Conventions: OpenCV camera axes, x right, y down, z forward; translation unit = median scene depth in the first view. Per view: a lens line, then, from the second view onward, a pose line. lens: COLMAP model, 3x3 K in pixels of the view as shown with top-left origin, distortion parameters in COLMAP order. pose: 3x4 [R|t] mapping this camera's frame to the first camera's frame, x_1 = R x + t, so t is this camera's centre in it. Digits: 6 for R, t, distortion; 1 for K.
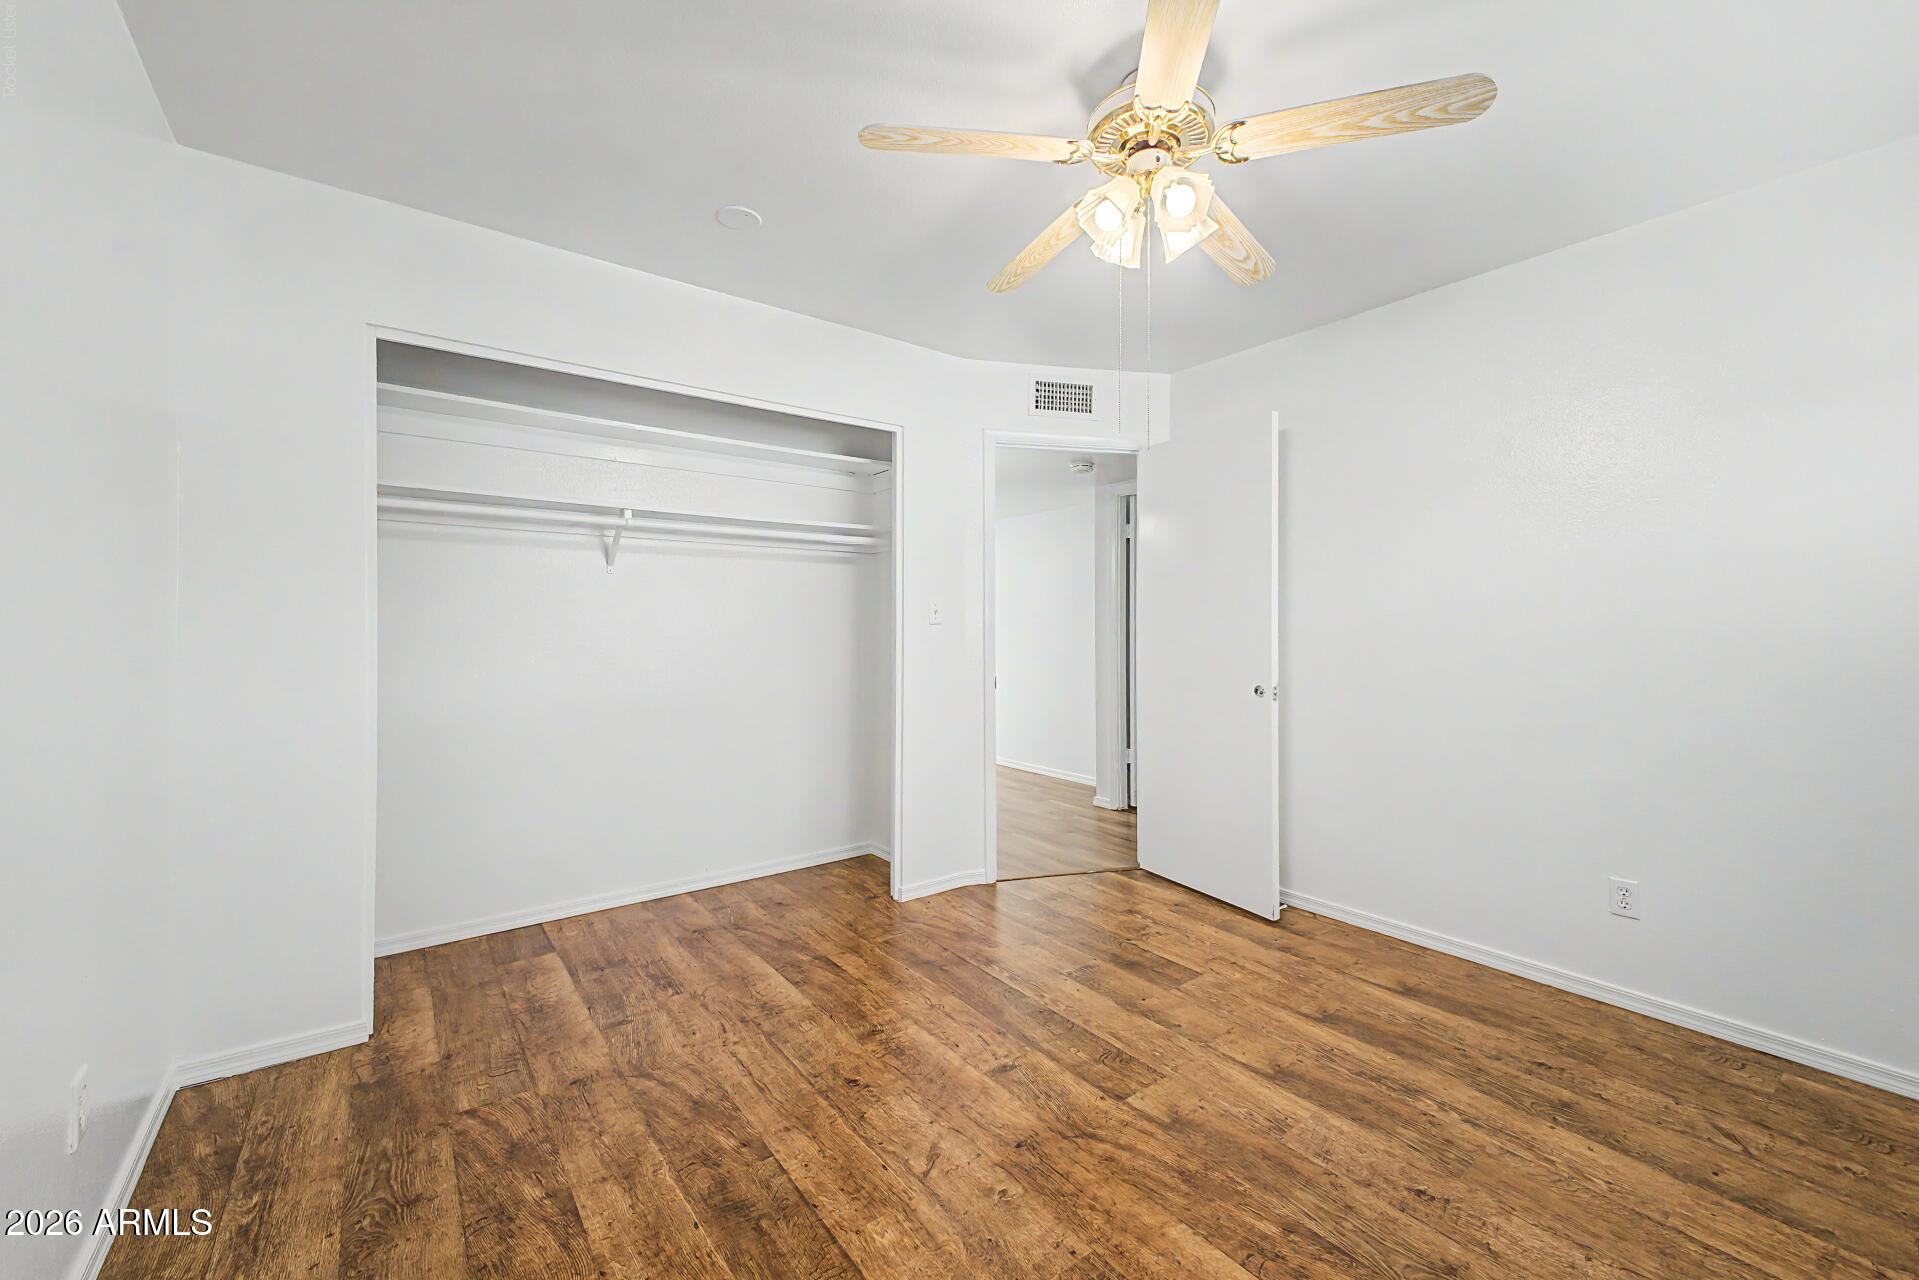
lens RADIAL K [[760.1, 0, 963.4], [0, 760.1, 630.4], [0, 0, 1]] dist [0.018069, -0.000281]
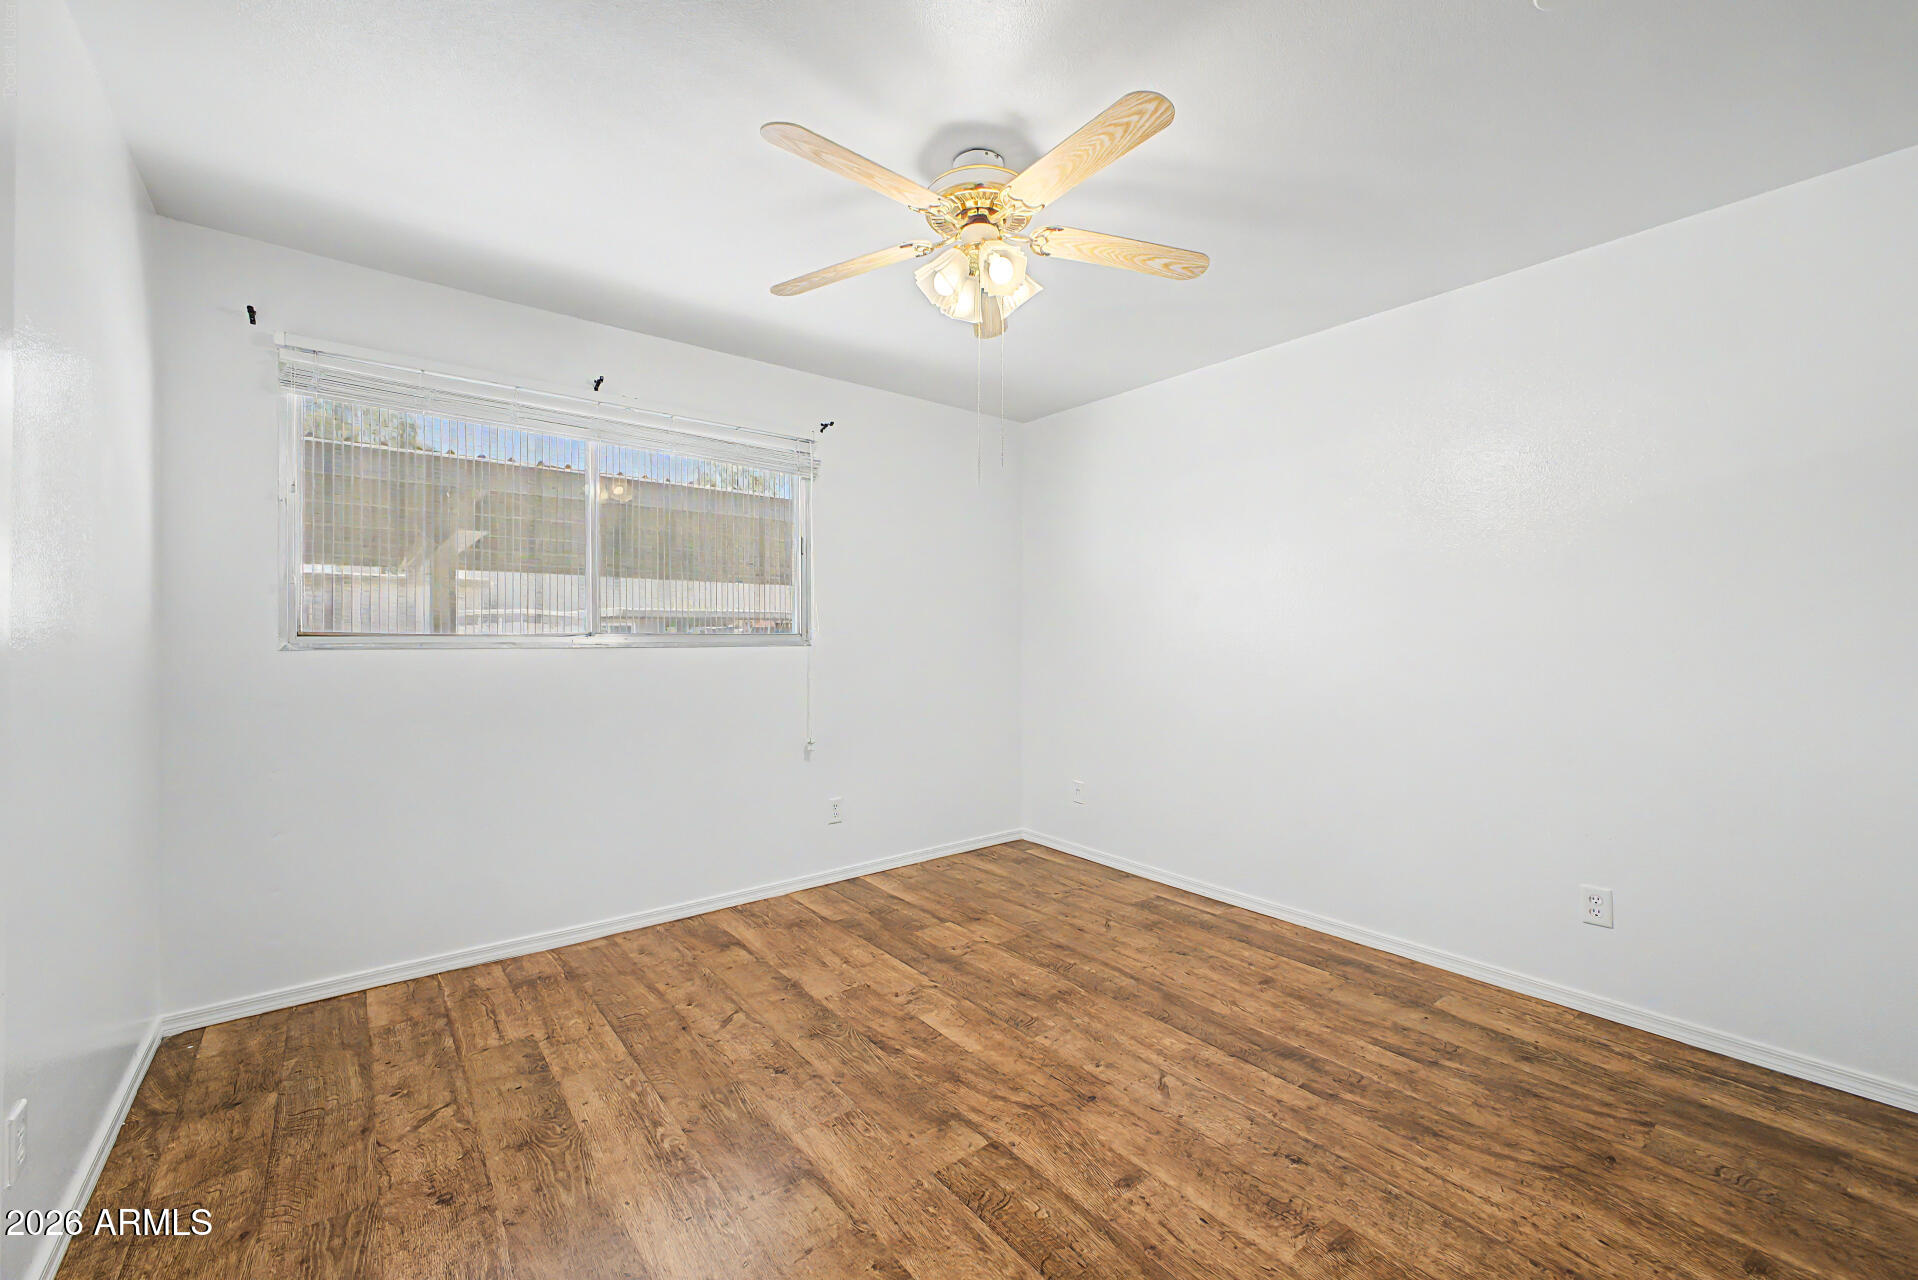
lens RADIAL K [[759.7, 0, 962.9], [0, 759.7, 630.4], [0, 0, 1]] dist [0.018069, -0.000281]
pose [[-0.999643, -0.004191, -0.026373, 0.295455], [-0.004020, 0.999971, -0.006508, -0.008702], [0.026399, -0.006400, -0.999631, 2.119717]]
